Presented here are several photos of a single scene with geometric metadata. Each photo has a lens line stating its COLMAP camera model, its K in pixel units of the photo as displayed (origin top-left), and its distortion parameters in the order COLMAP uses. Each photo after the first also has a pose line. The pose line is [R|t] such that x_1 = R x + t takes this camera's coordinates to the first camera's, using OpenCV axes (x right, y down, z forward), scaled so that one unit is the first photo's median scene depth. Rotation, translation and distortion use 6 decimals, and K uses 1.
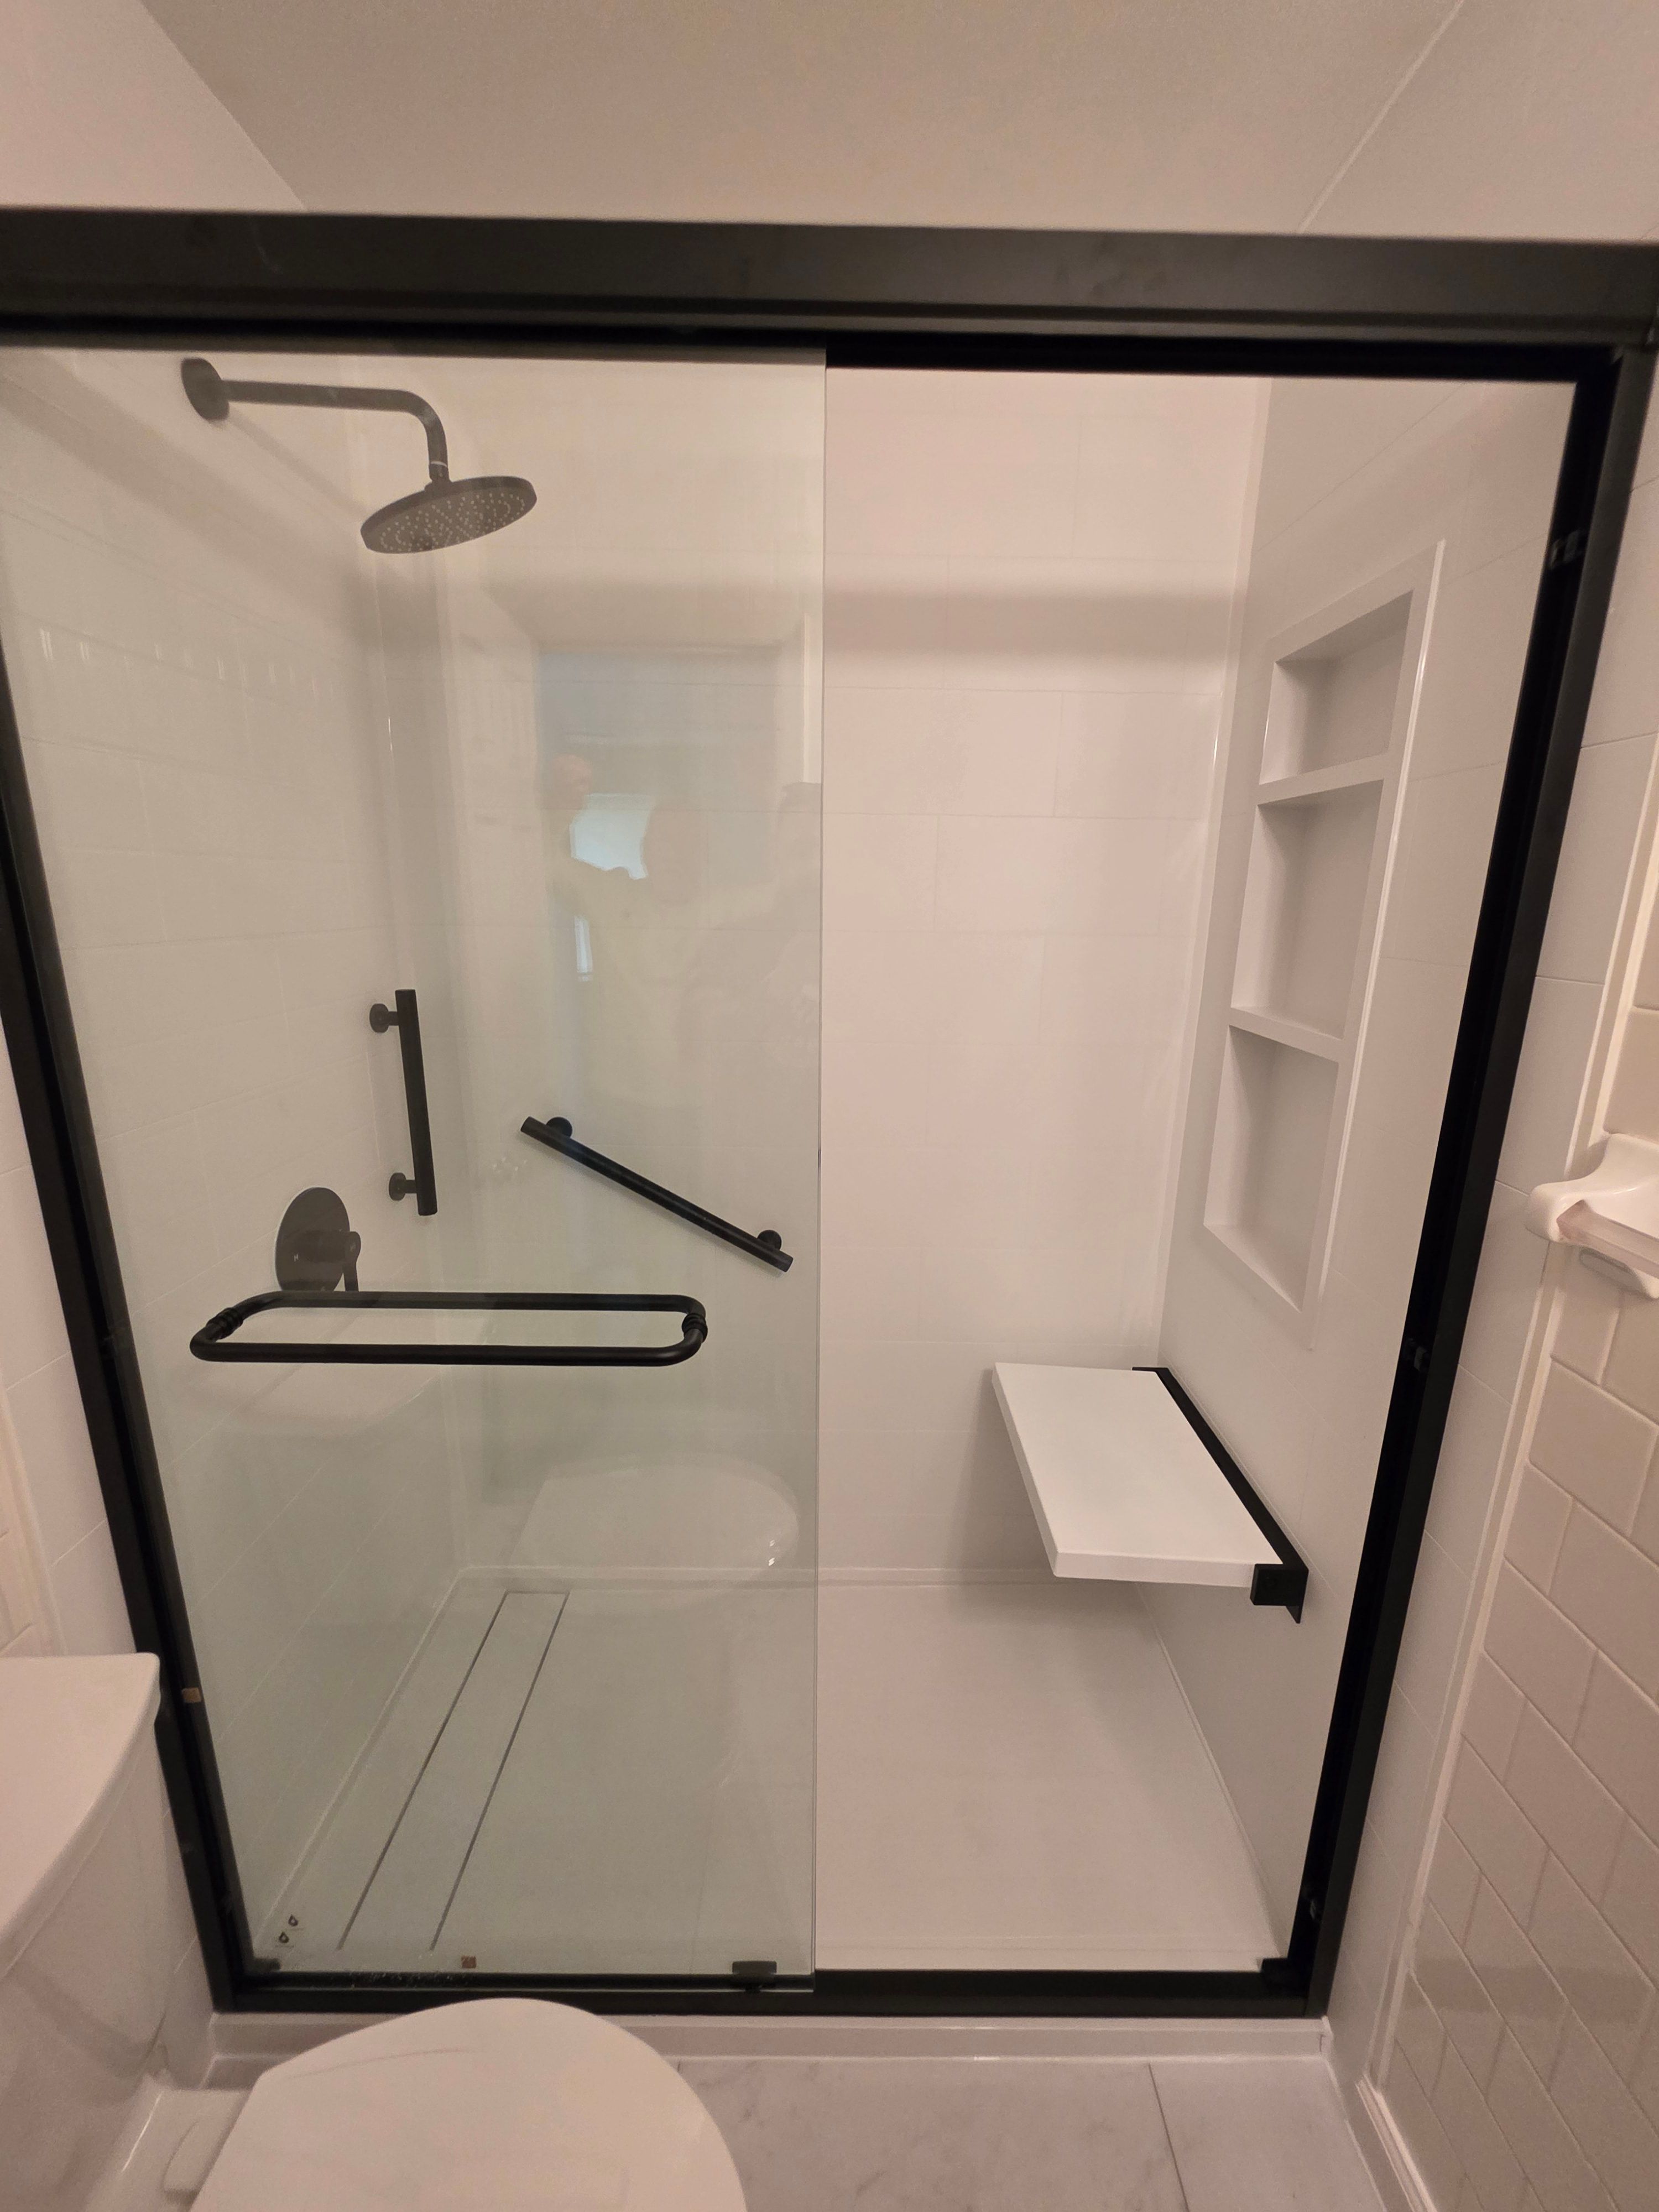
lens RADIAL K [[898.0, 0, 836.8], [0, 898.0, 1106.9], [0, 0, 1]] dist [-0.001669, 0.000098]
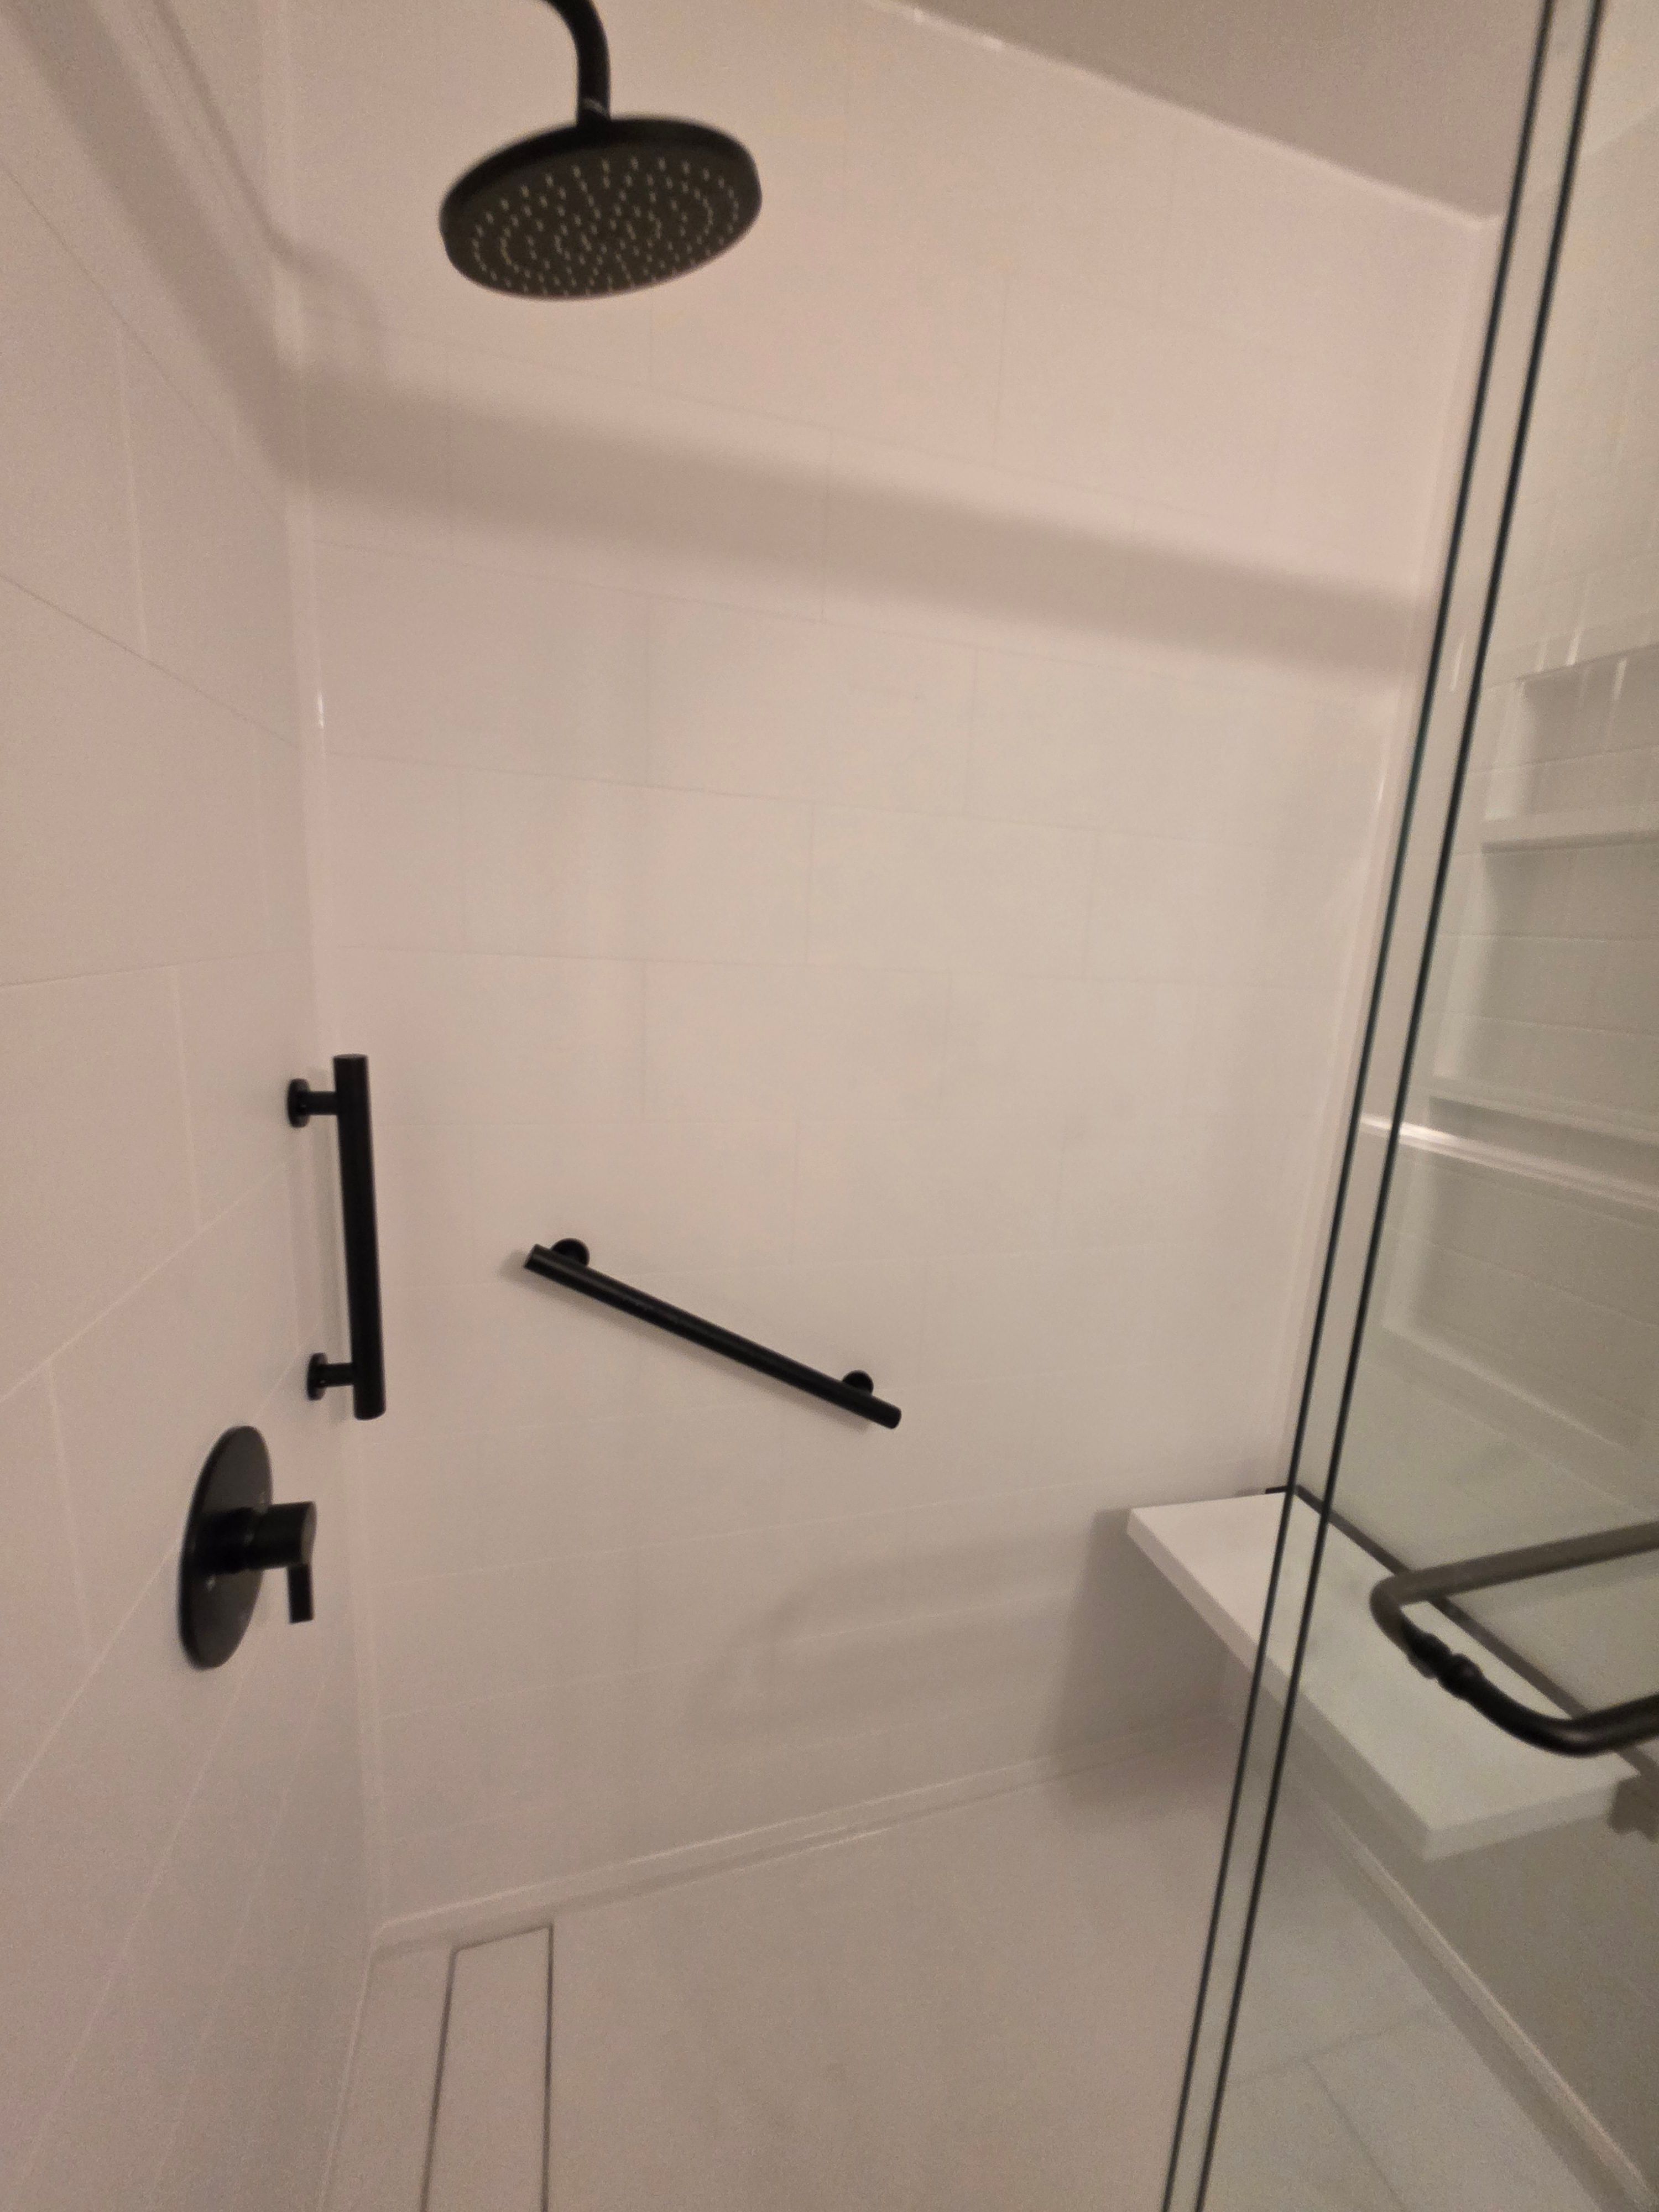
lens RADIAL K [[865.5, 0, 834.1], [0, 865.5, 1099.1], [0, 0, 1]] dist [-0.019405, 0.000070]
pose [[0.961494, -0.017548, 0.274265, -0.370636], [0.025955, 0.999297, -0.027054, -0.087925], [-0.273597, 0.033131, 0.961274, 0.405263]]
